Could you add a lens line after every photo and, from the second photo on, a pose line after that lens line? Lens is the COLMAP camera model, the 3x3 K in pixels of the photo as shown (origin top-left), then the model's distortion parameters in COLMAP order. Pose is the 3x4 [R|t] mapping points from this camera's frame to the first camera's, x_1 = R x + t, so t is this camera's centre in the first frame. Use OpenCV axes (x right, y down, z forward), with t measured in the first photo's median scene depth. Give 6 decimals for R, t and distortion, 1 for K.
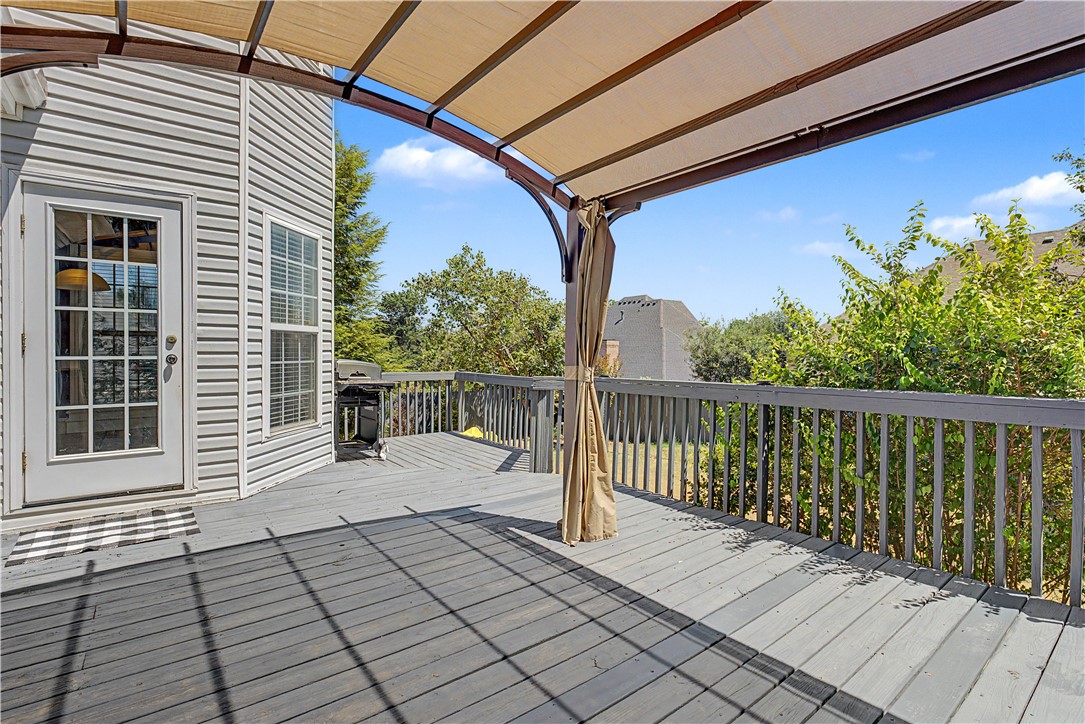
lens RADIAL K [[512.3, 0, 543.5], [0, 512.3, 358.7], [0, 0, 1]] dist [-0.002771, -0.000232]
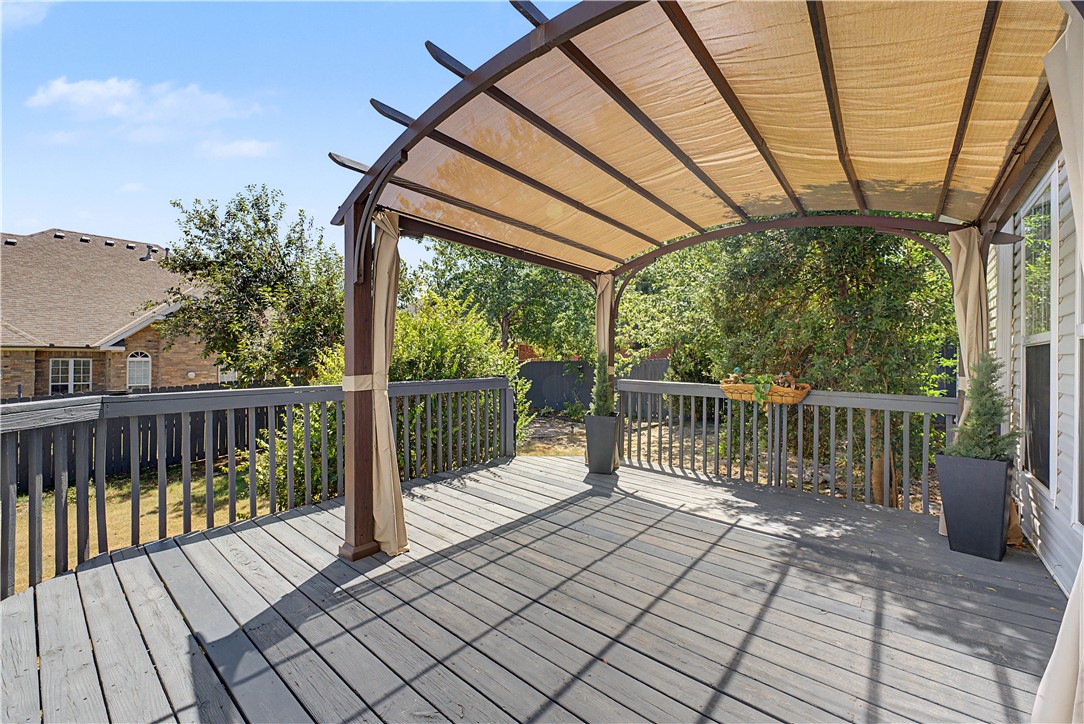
lens RADIAL K [[435.7, 0, 542.3], [0, 435.7, 361.0], [0, 0, 1]] dist [0.000853, 0.000019]
pose [[-0.209865, -0.016486, 0.977591, -0.892256], [-0.000749, 0.999860, 0.016700, -0.029464], [-0.977730, 0.002773, -0.209848, 0.972989]]
